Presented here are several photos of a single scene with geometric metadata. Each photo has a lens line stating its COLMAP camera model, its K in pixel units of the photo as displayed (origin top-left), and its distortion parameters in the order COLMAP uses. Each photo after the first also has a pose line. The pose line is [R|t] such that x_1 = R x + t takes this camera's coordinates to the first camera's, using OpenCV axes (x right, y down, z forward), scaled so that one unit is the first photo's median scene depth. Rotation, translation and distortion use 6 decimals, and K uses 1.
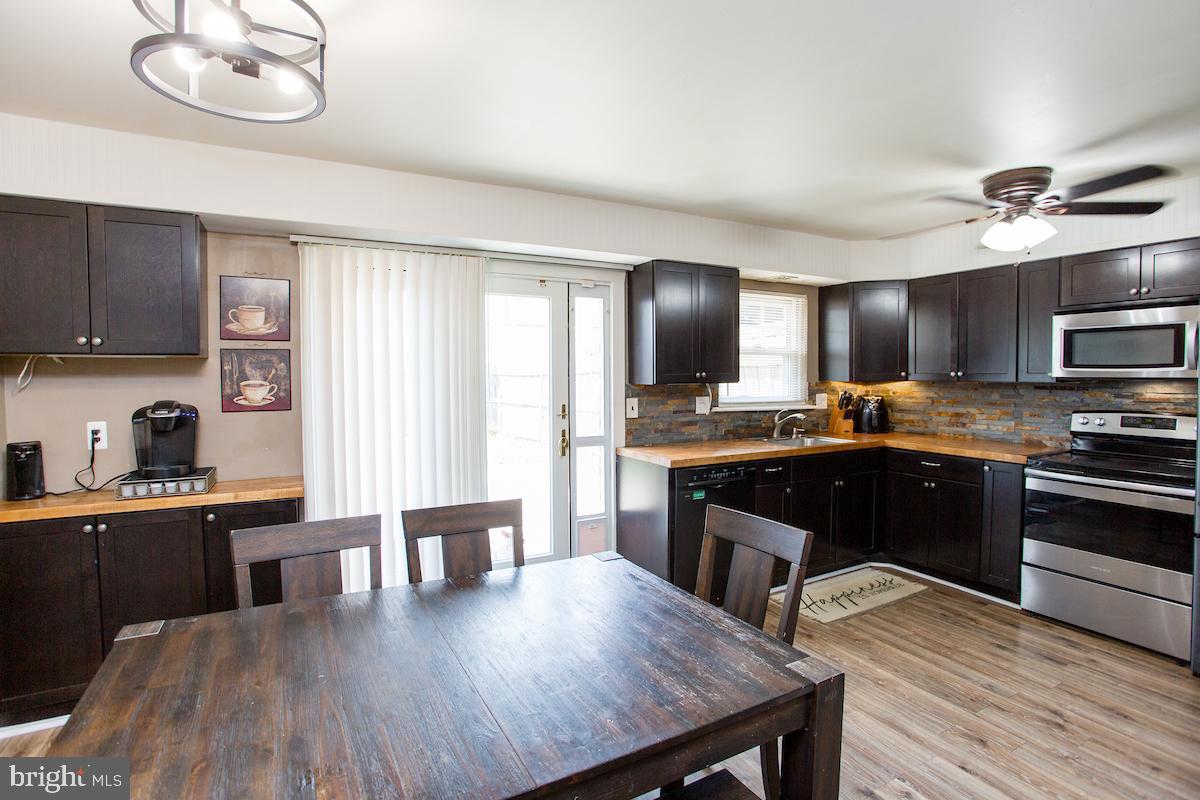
lens RADIAL K [[582.2, 0, 595.9], [0, 582.2, 395.1], [0, 0, 1]] dist [-0.074227, 0.030261]
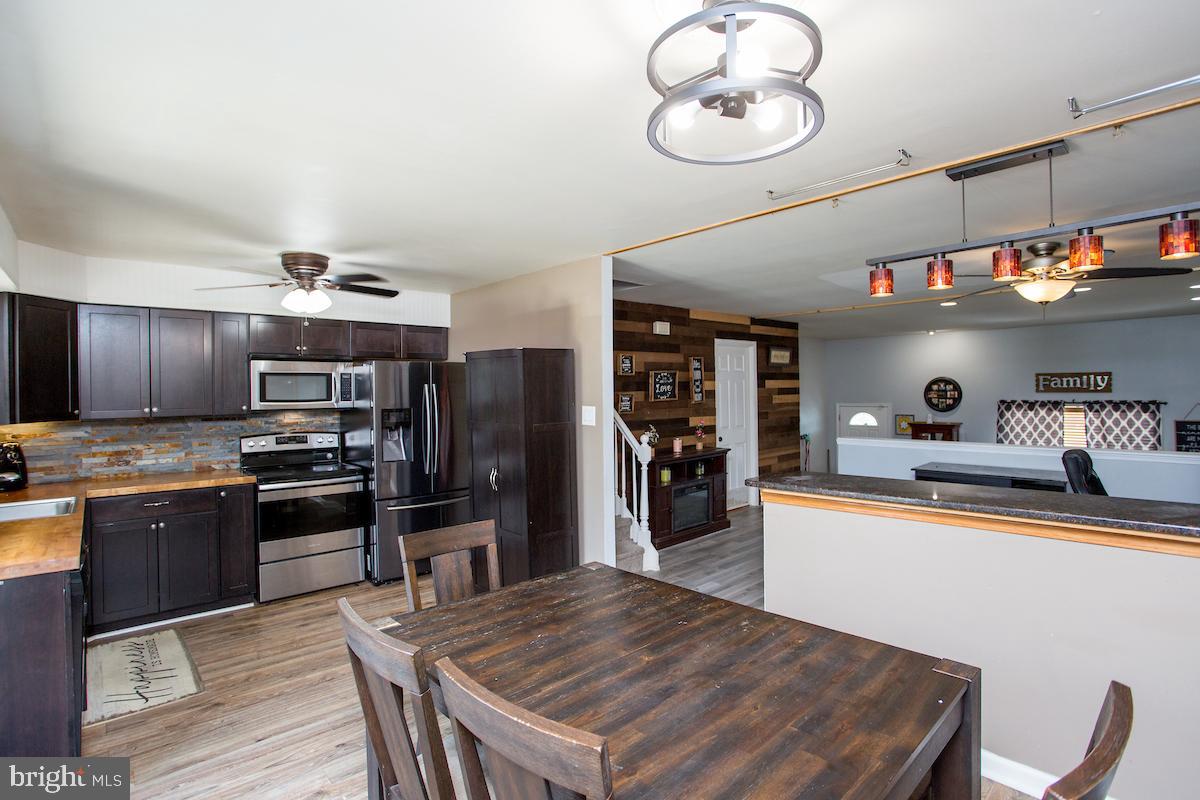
lens RADIAL K [[582.2, 0, 597.4], [0, 582.2, 392.4], [0, 0, 1]] dist [-0.074227, 0.030261]
pose [[-0.245728, 0.003301, 0.969333, -0.540989], [0.050501, 0.998680, 0.009401, -0.040741], [-0.968023, 0.051262, -0.245570, 0.521949]]
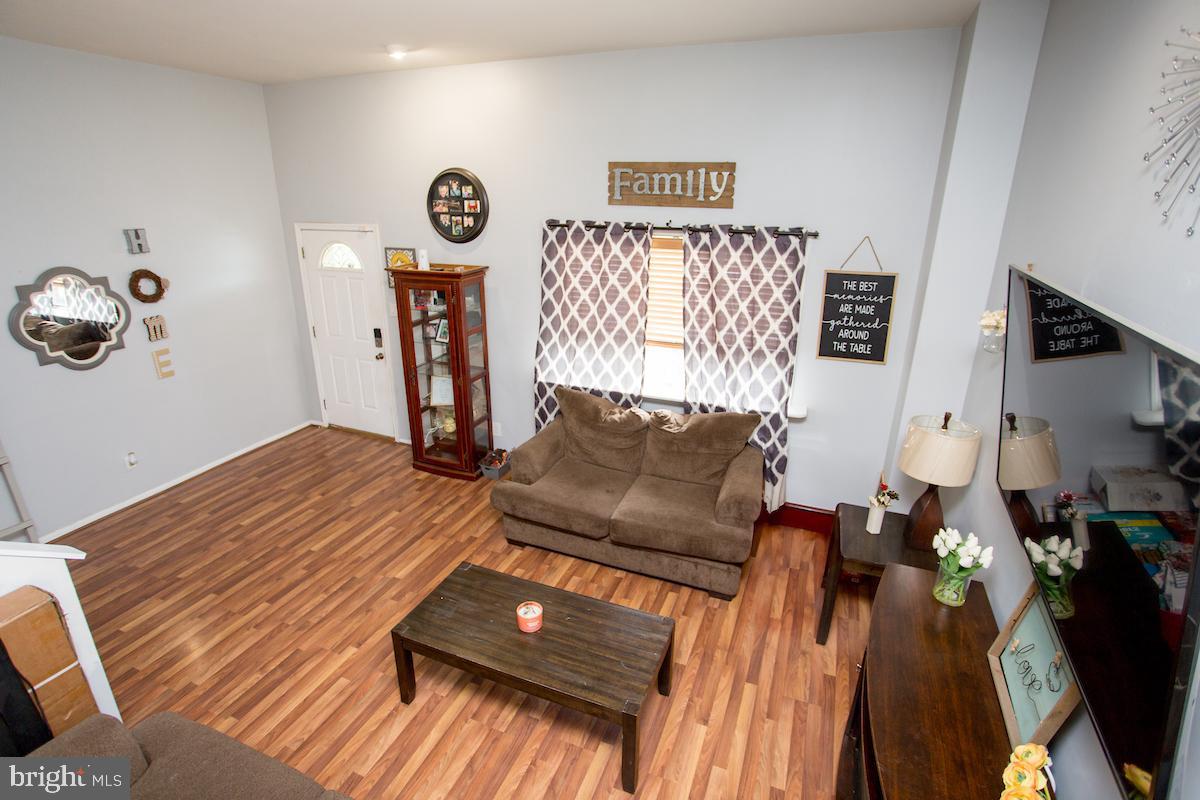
lens RADIAL K [[582.2, 0, 591.7], [0, 582.2, 392.8], [0, 0, 1]] dist [-0.074227, 0.030261]
pose [[-0.635296, -0.254525, 0.729120, 0.387468], [0.024448, 0.937026, 0.348404, 0.024367], [-0.771881, 0.239165, -0.589066, -1.059961]]
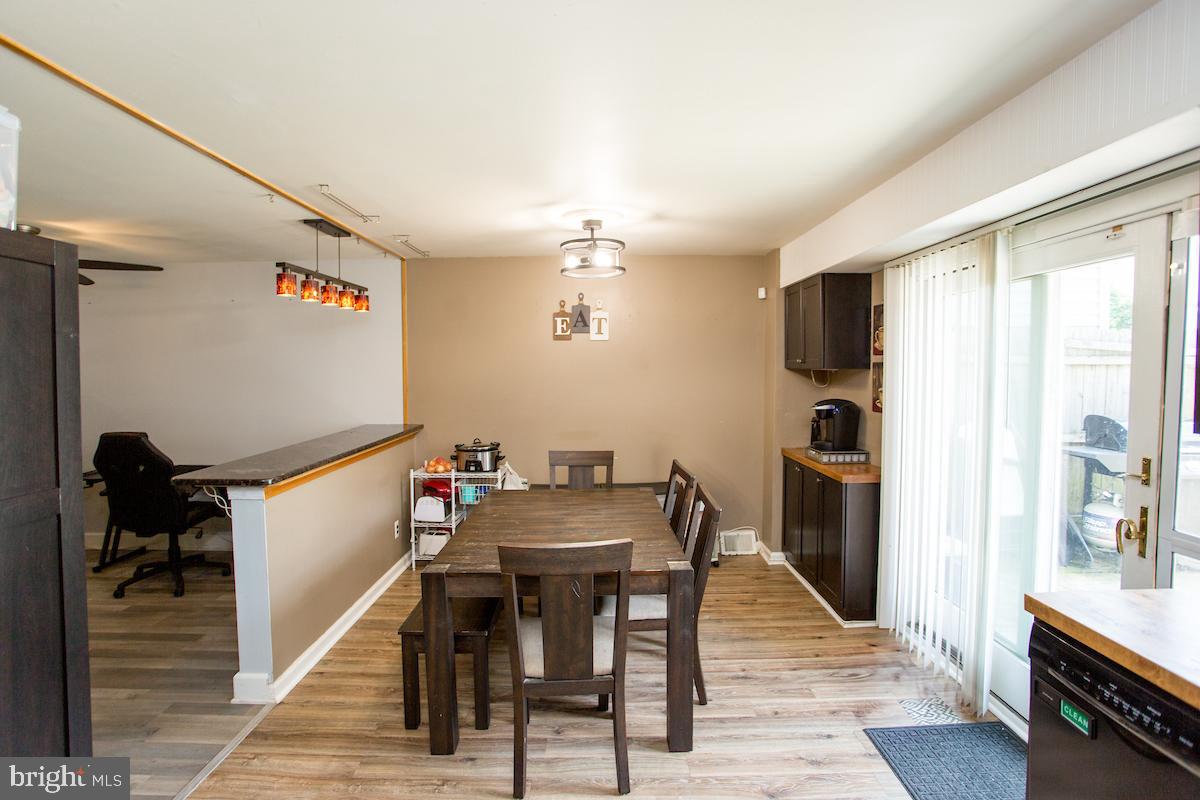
lens RADIAL K [[582.2, 0, 602.4], [0, 582.2, 393.5], [0, 0, 1]] dist [-0.074227, 0.030261]
pose [[-0.471177, 0.040396, -0.881113, 0.594649], [-0.030152, 0.997629, 0.061862, -0.055570], [0.881523, 0.055715, -0.468842, 0.800864]]
